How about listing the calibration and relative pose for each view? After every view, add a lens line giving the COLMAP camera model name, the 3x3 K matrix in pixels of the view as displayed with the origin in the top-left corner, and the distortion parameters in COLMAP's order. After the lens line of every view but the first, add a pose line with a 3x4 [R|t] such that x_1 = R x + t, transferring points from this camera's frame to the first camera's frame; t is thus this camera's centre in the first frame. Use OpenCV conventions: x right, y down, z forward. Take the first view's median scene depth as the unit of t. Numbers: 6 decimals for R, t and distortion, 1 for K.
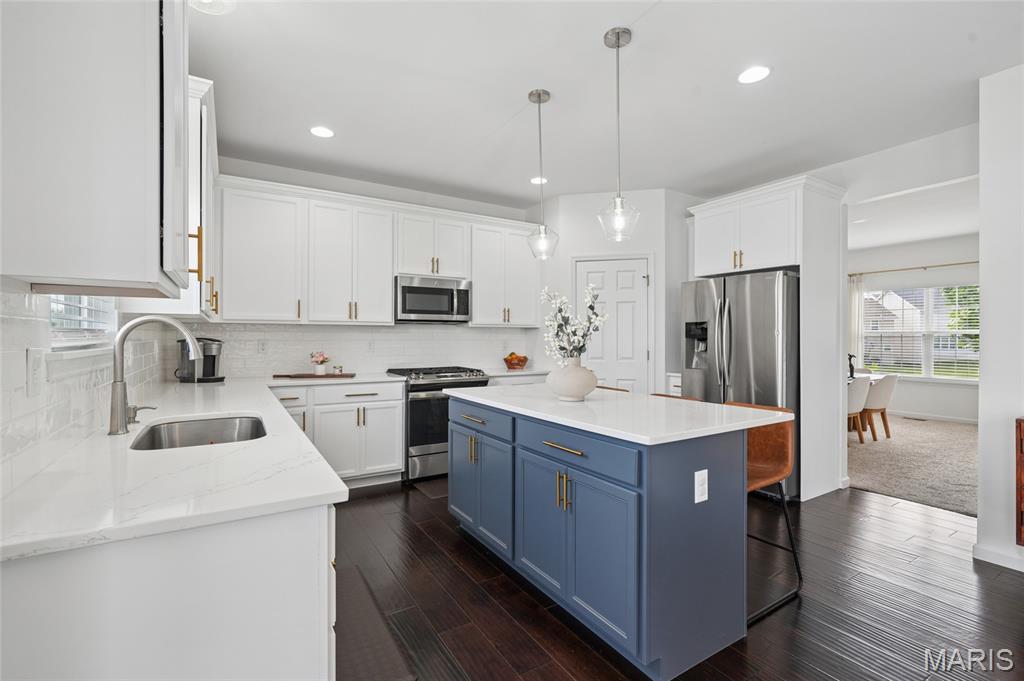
lens RADIAL K [[462.4, 0, 509.4], [0, 462.4, 340.0], [0, 0, 1]] dist [-0.002242, 0.002135]
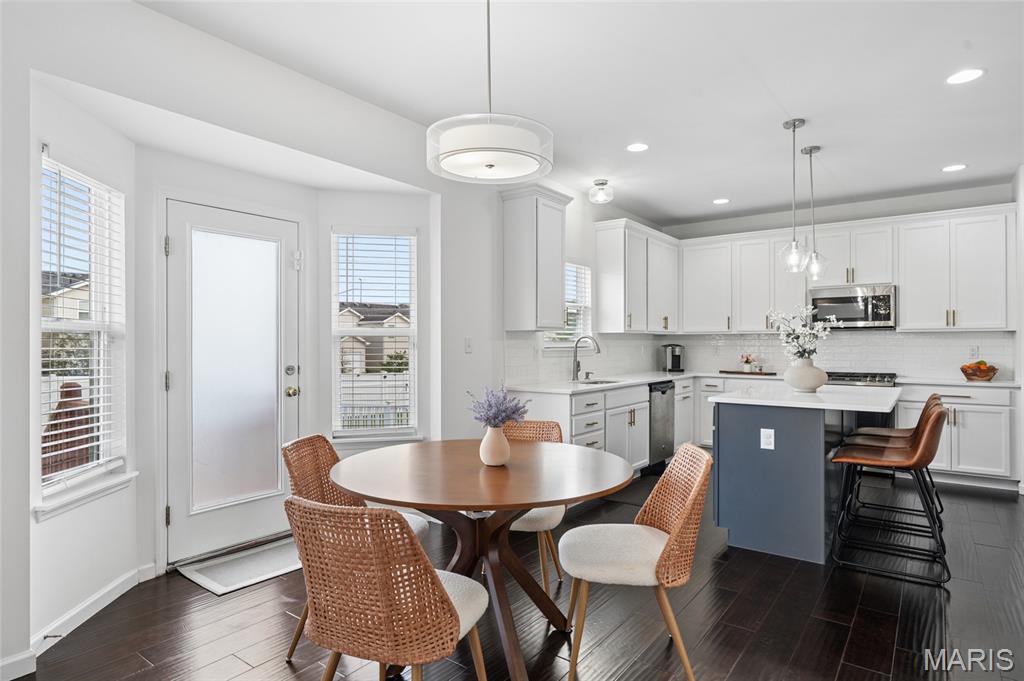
lens RADIAL K [[574.5, 0, 509.9], [0, 574.5, 340.9], [0, 0, 1]] dist [0.003141, 0.002627]
pose [[0.371963, -0.007548, -0.928217, 0.849977], [-0.003446, 0.999949, -0.009512, 0.004380], [0.928241, 0.006737, 0.371918, -0.232964]]
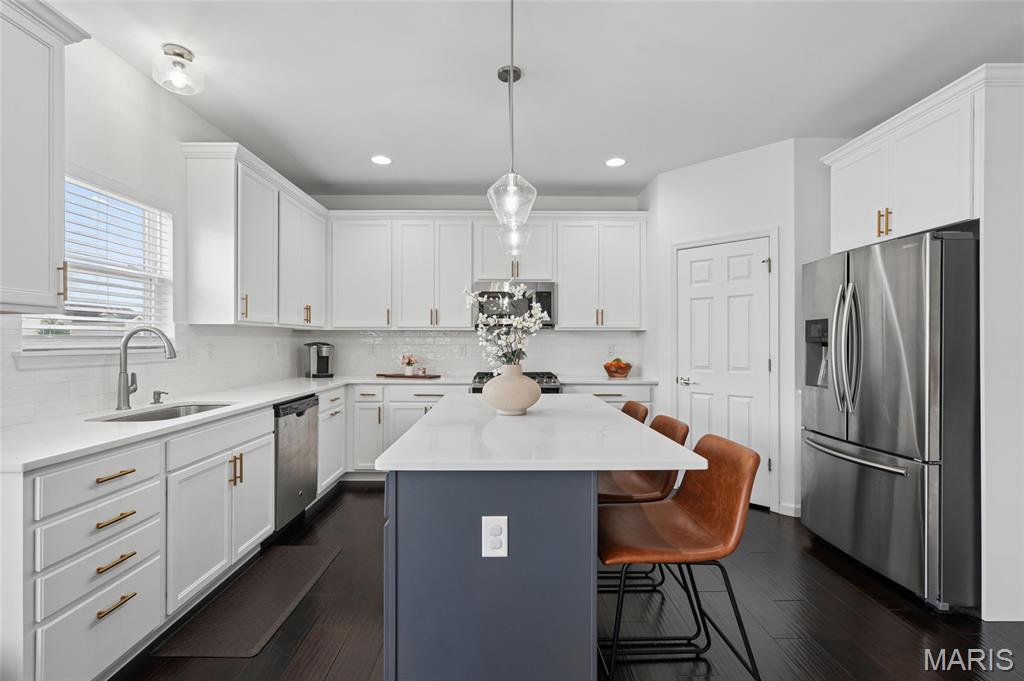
lens RADIAL K [[462.4, 0, 510.4], [0, 462.4, 342.5], [0, 0, 1]] dist [-0.002242, 0.002135]
pose [[0.857764, -0.000763, -0.514042, 0.373727], [-0.002006, 0.999986, -0.004832, 0.000827], [0.514039, 0.005176, 0.857751, 0.163386]]
